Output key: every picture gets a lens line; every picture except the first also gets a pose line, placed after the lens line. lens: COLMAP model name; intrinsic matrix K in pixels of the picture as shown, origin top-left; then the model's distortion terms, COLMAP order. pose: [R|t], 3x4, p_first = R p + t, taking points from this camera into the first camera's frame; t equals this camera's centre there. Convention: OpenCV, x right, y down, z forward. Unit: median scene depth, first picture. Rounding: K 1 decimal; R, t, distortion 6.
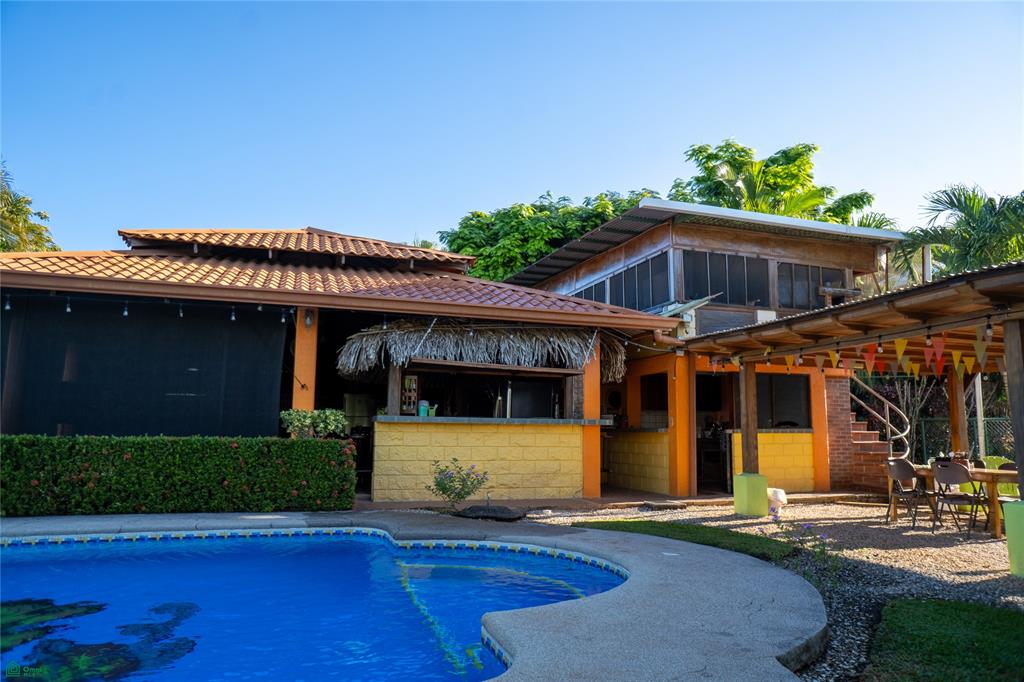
lens RADIAL K [[670.6, 0, 512.0], [0, 670.6, 341.0], [0, 0, 1]] dist [-0.002934, -0.001022]
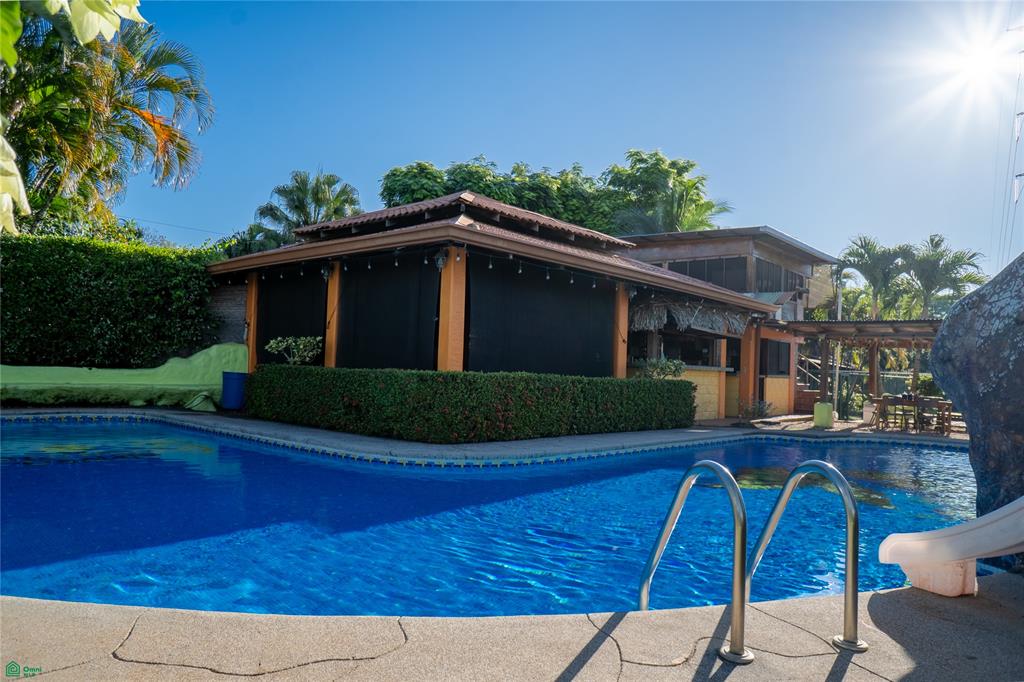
lens RADIAL K [[670.6, 0, 512.0], [0, 670.6, 341.0], [0, 0, 1]] dist [-0.002934, -0.001022]
pose [[0.844689, 0.050695, 0.532851, -1.089676], [-0.110585, 0.990555, 0.081062, -0.010962], [-0.523709, -0.127397, 0.842318, -0.011026]]
